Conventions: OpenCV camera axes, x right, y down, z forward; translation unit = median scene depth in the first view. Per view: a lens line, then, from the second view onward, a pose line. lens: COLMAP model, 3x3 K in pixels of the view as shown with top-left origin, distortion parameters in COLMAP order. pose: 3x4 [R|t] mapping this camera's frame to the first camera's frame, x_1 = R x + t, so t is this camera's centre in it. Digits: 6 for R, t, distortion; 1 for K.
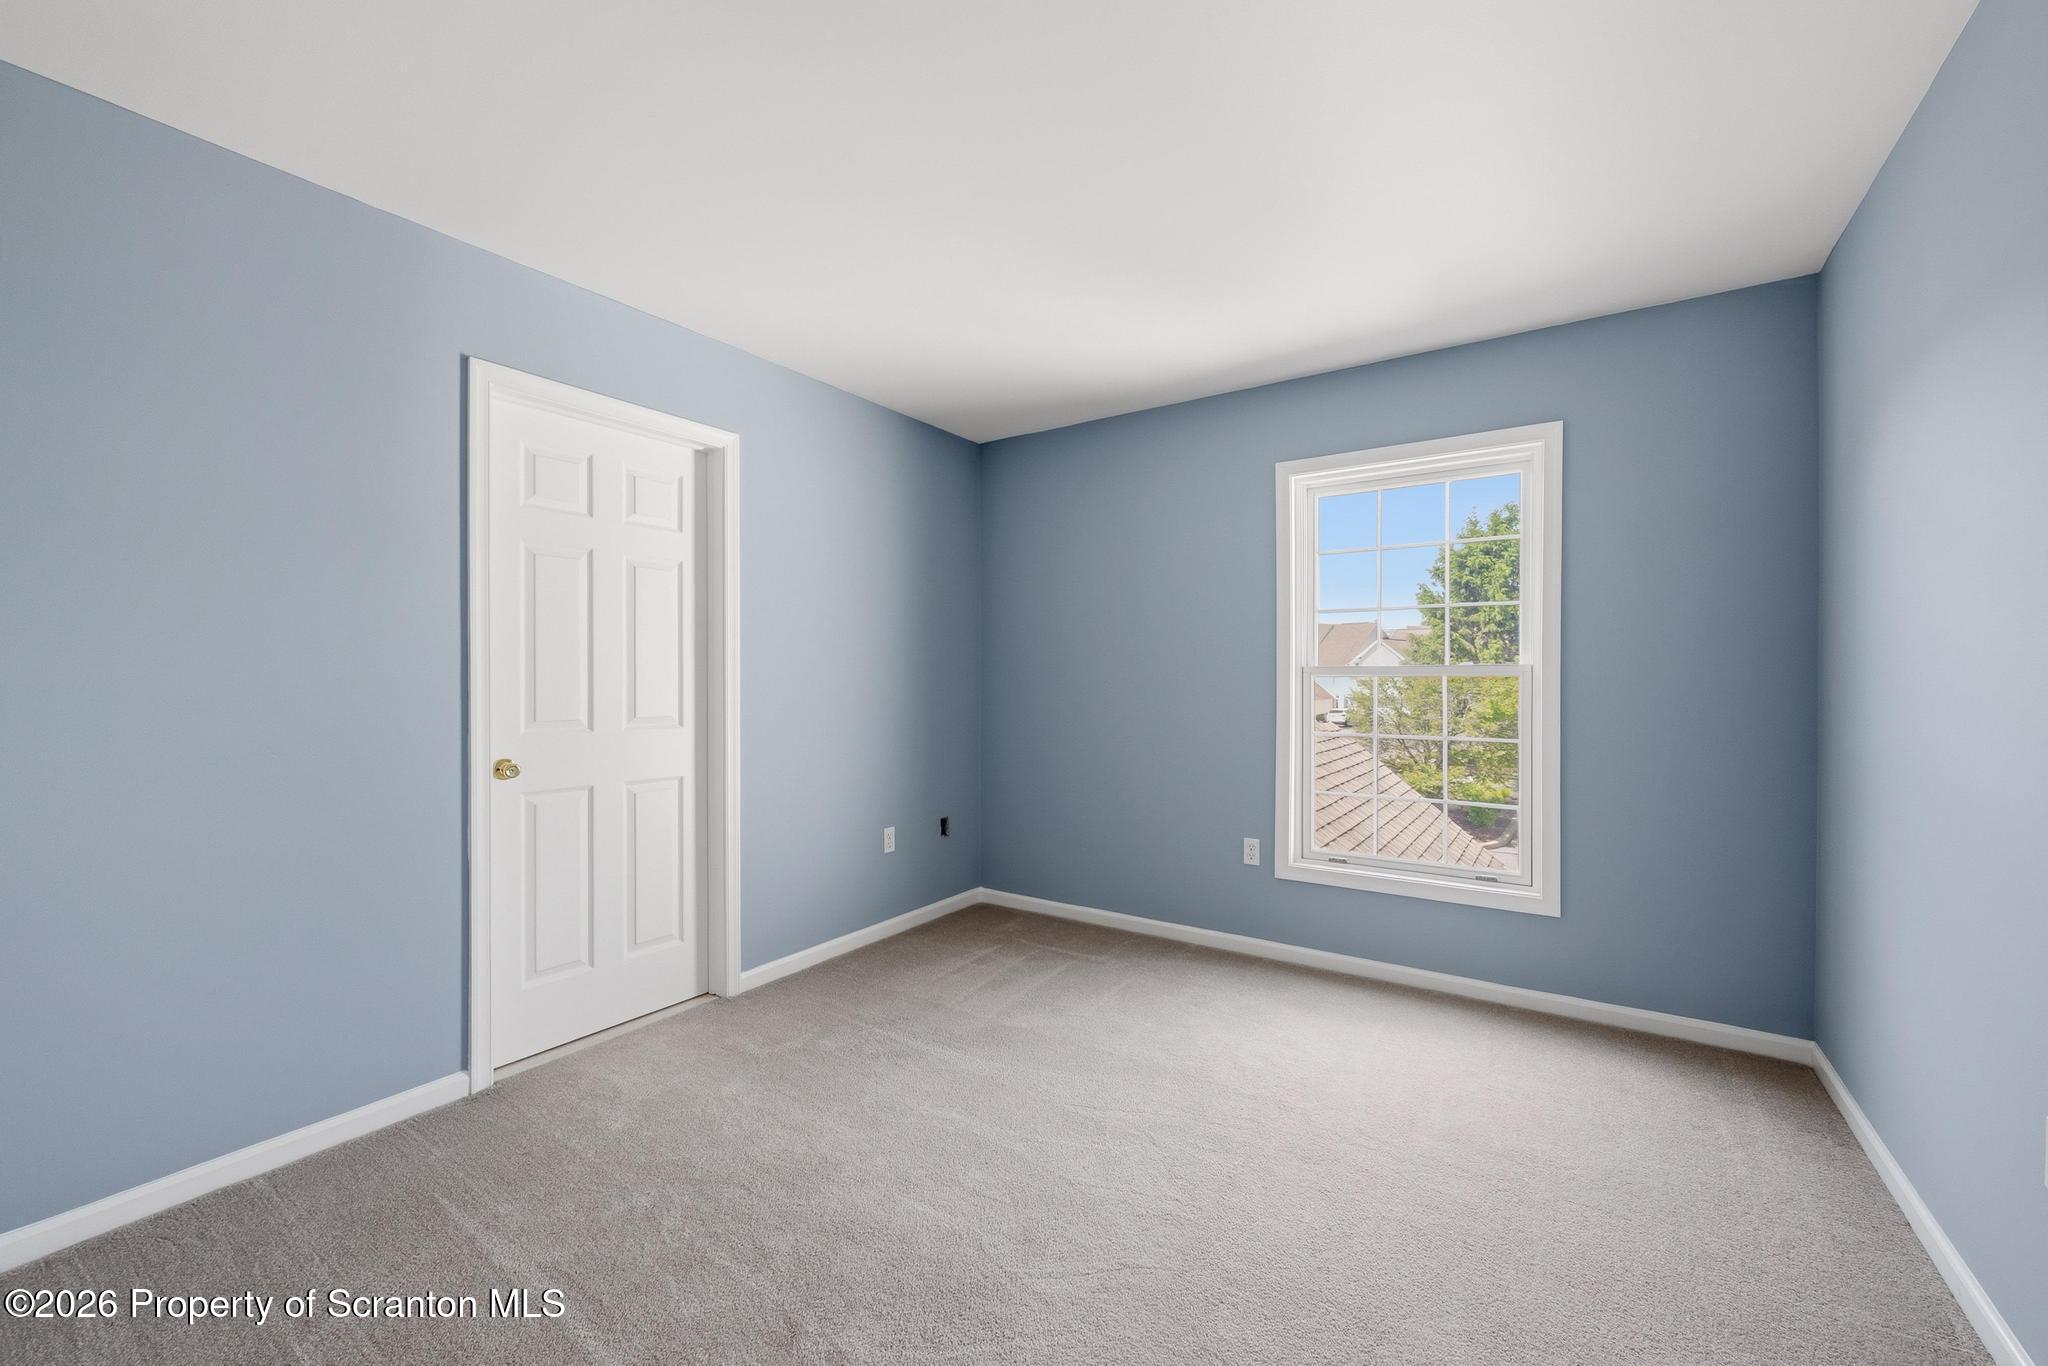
lens RADIAL K [[798.2, 0, 1023.7], [0, 798.2, 686.2], [0, 0, 1]] dist [-0.000605, -0.000057]
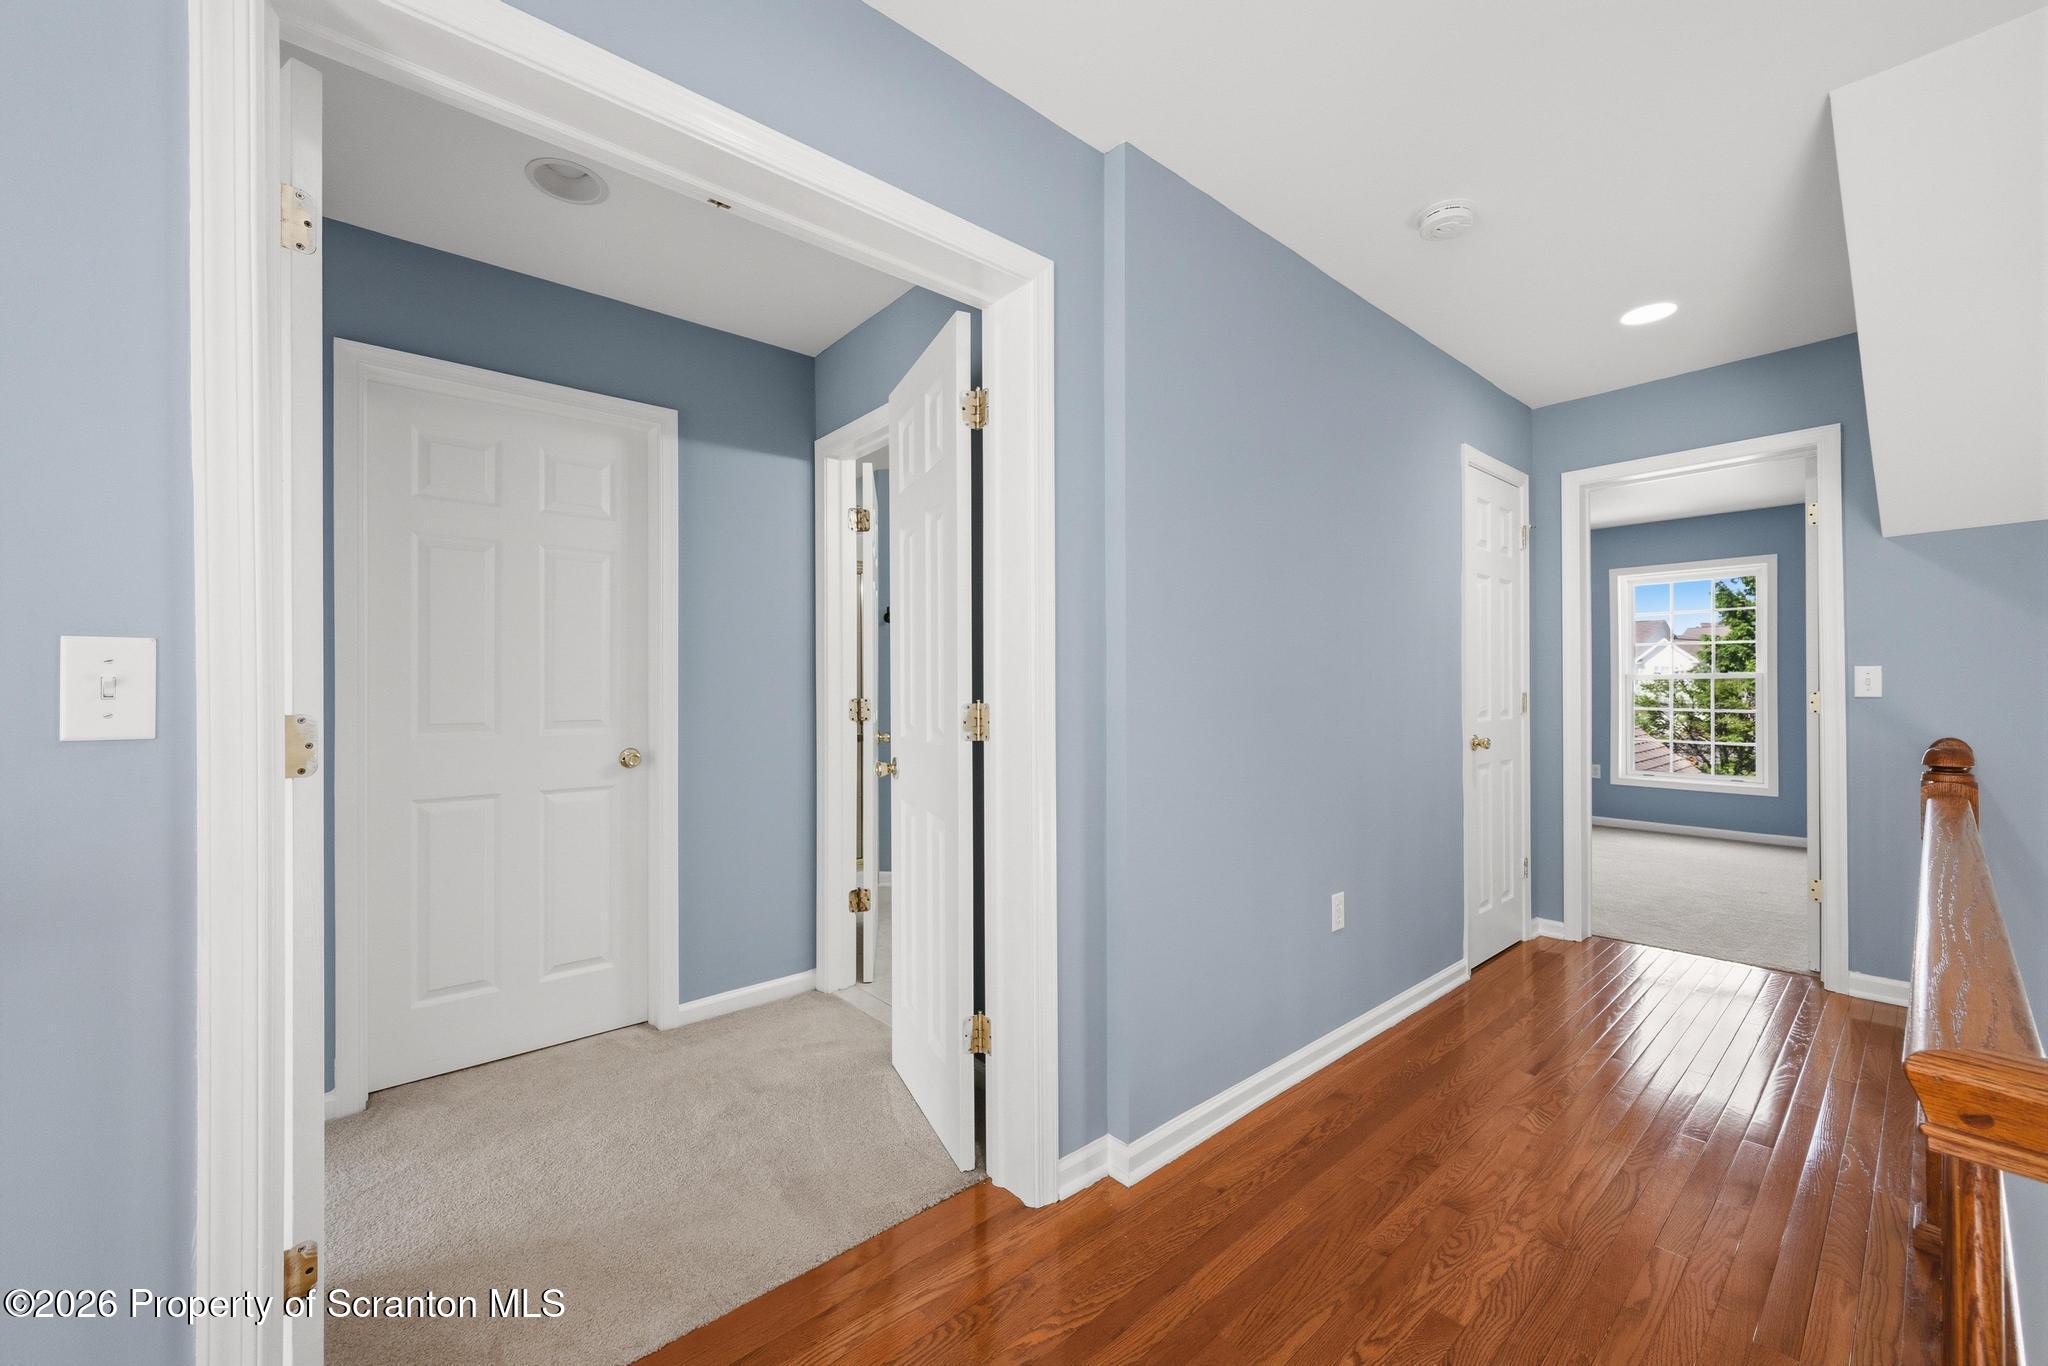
lens RADIAL K [[798.2, 0, 1023.7], [0, 798.2, 686.2], [0, 0, 1]] dist [-0.000605, -0.000057]
pose [[0.967055, -0.003947, -0.254536, -0.526606], [0.001905, 0.999964, -0.008268, 0.015601], [0.254560, 0.007511, 0.967028, -1.144580]]
